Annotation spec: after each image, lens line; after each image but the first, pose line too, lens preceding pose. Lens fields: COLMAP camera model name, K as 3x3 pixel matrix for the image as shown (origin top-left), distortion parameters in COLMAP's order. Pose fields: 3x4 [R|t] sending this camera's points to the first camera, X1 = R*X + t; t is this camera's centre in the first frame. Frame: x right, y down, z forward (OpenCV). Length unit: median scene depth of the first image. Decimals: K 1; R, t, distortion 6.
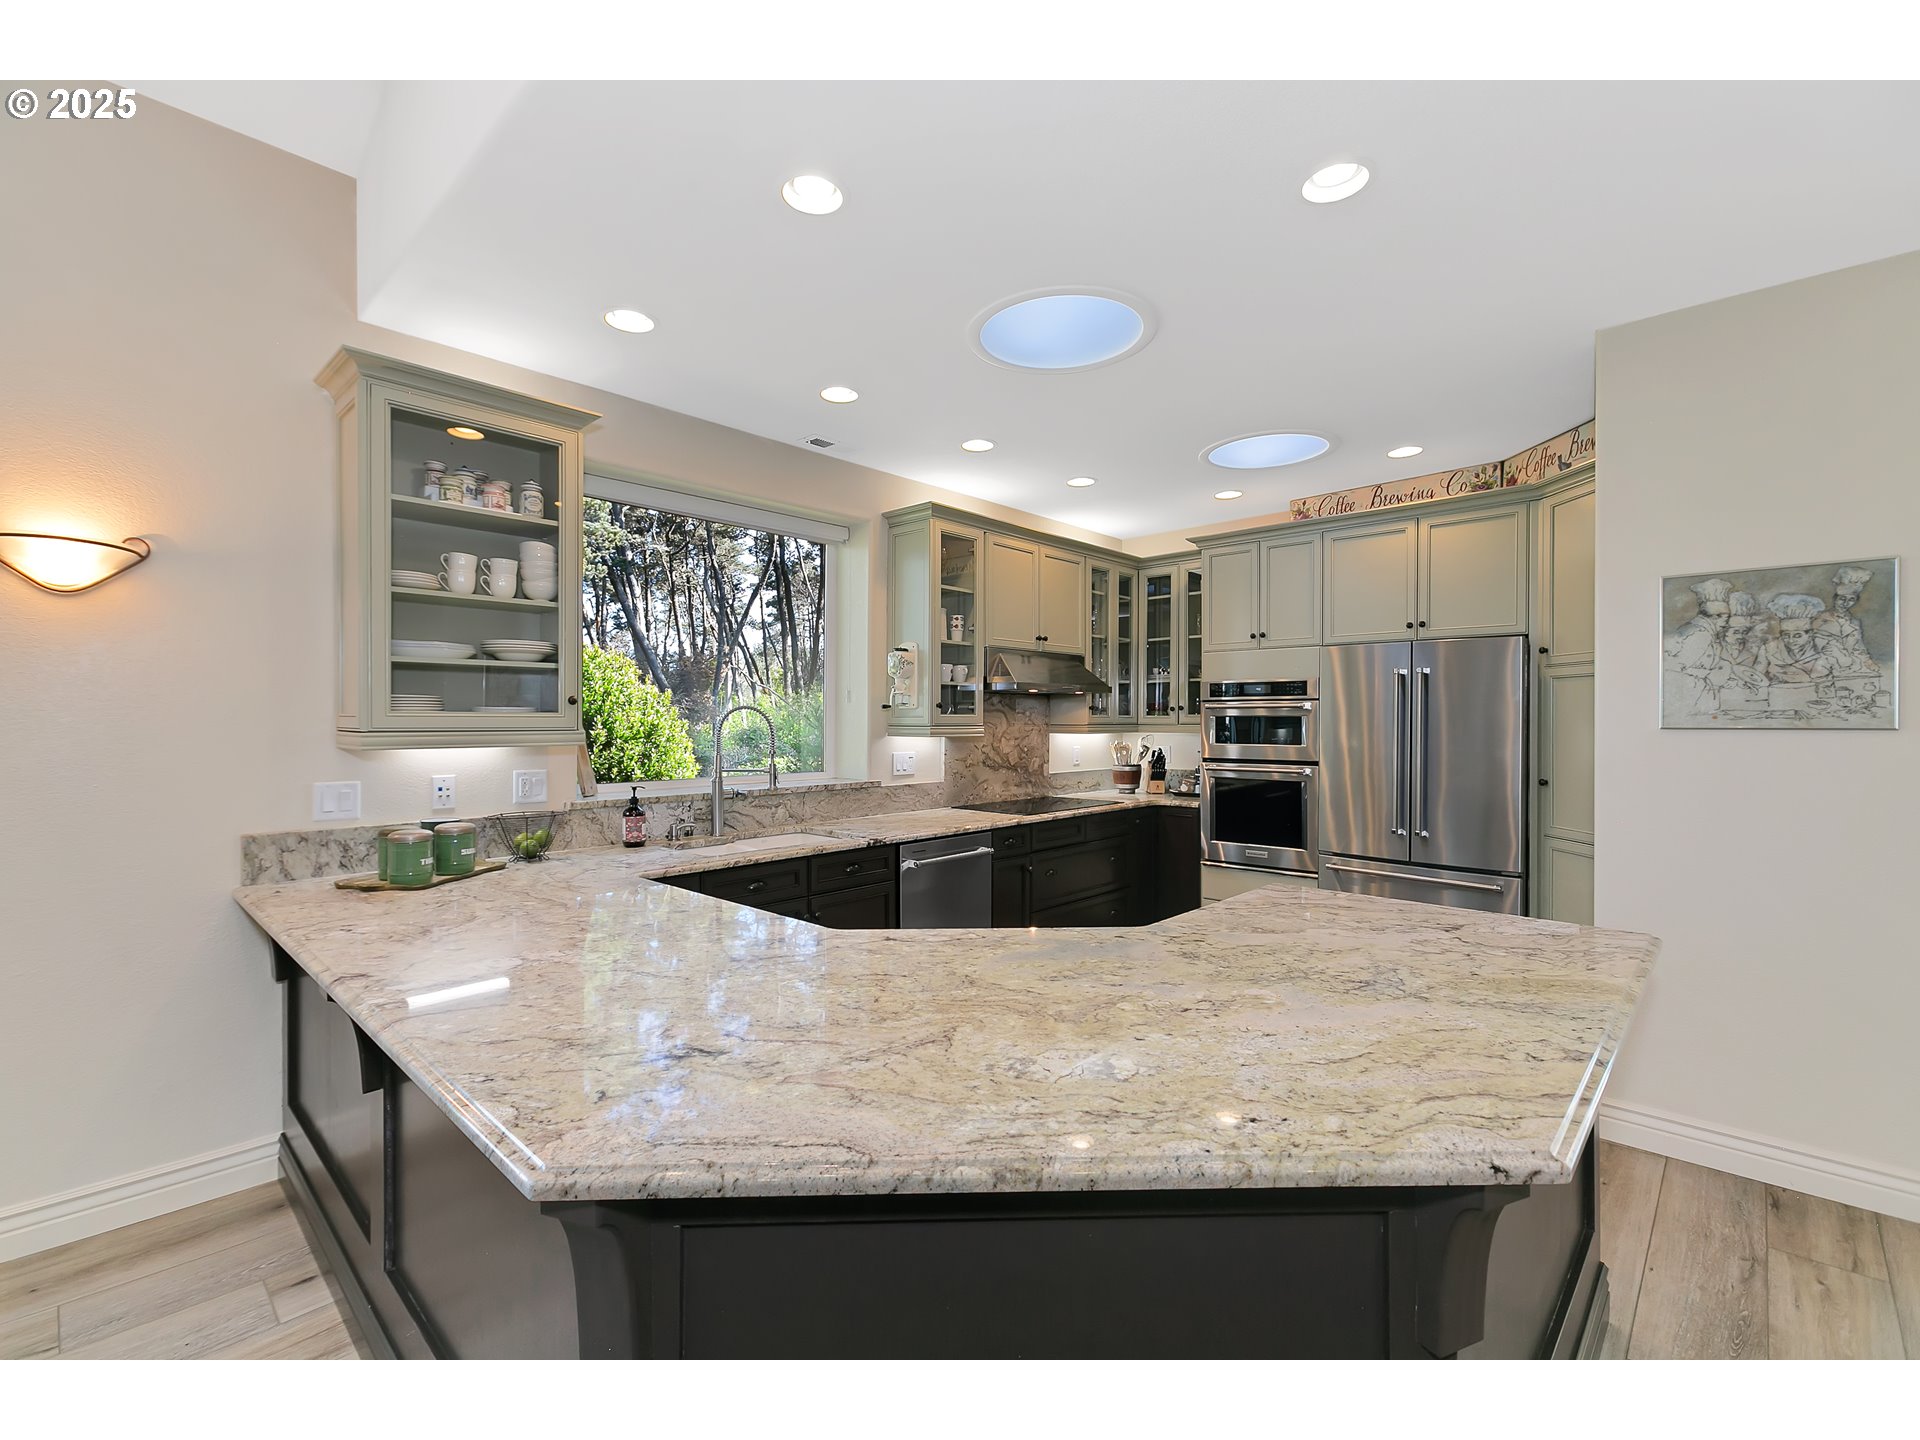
lens RADIAL K [[855.5, 0, 955.3], [0, 855.5, 713.5], [0, 0, 1]] dist [0.001768, 0.000323]
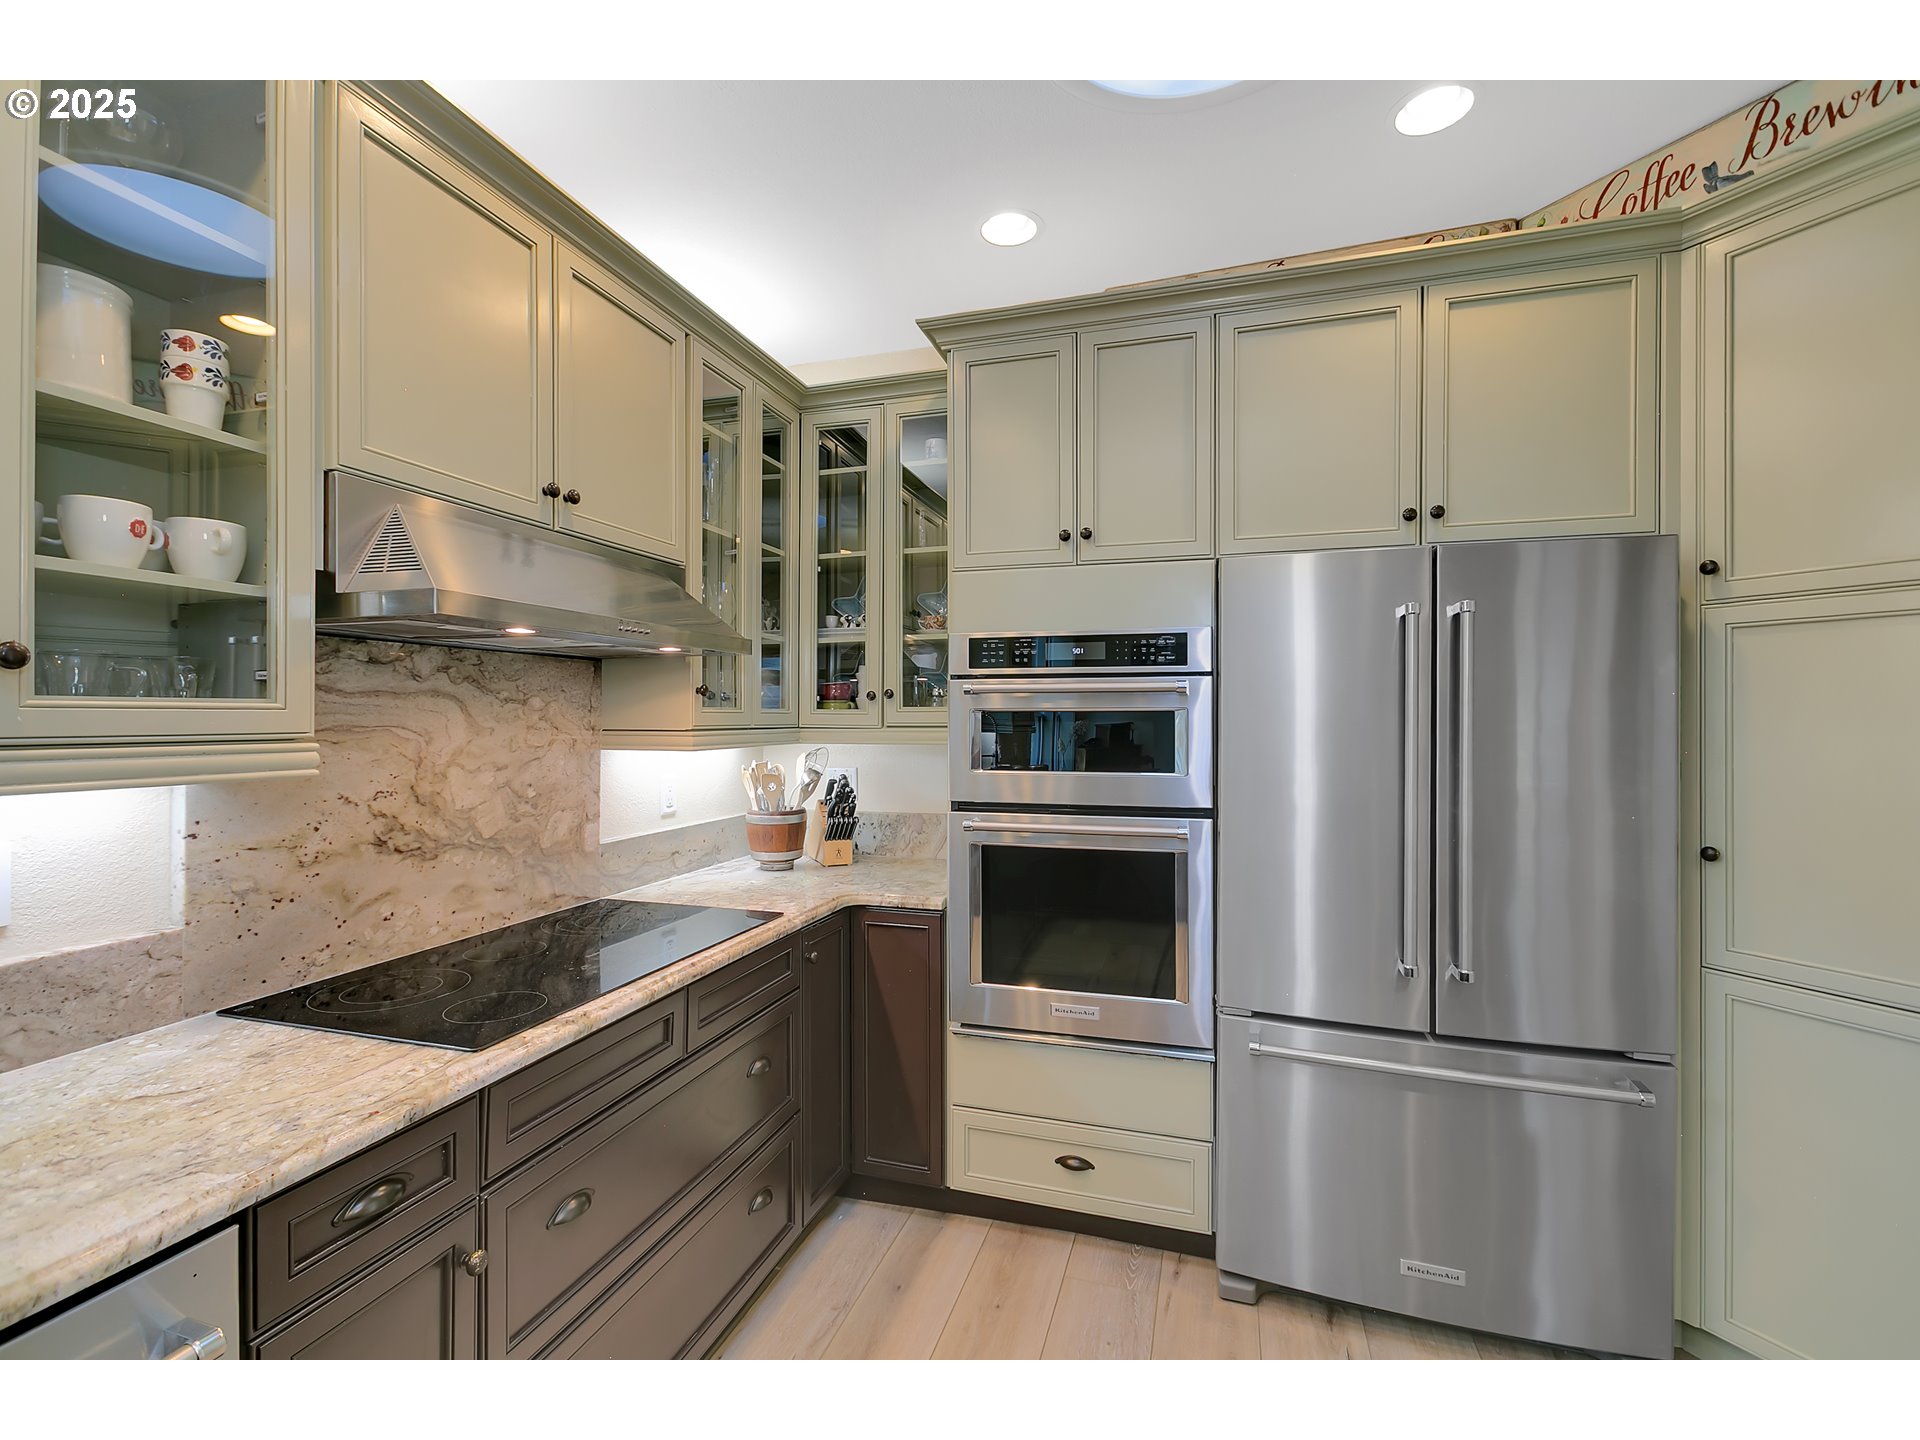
lens RADIAL K [[855.5, 0, 955.3], [0, 855.5, 713.5], [0, 0, 1]] dist [0.001768, 0.000323]
pose [[0.900882, 0.000739, 0.434063, 0.086627], [-0.002628, 0.999990, 0.003752, 0.002993], [-0.434056, -0.004521, 0.900875, 0.554069]]
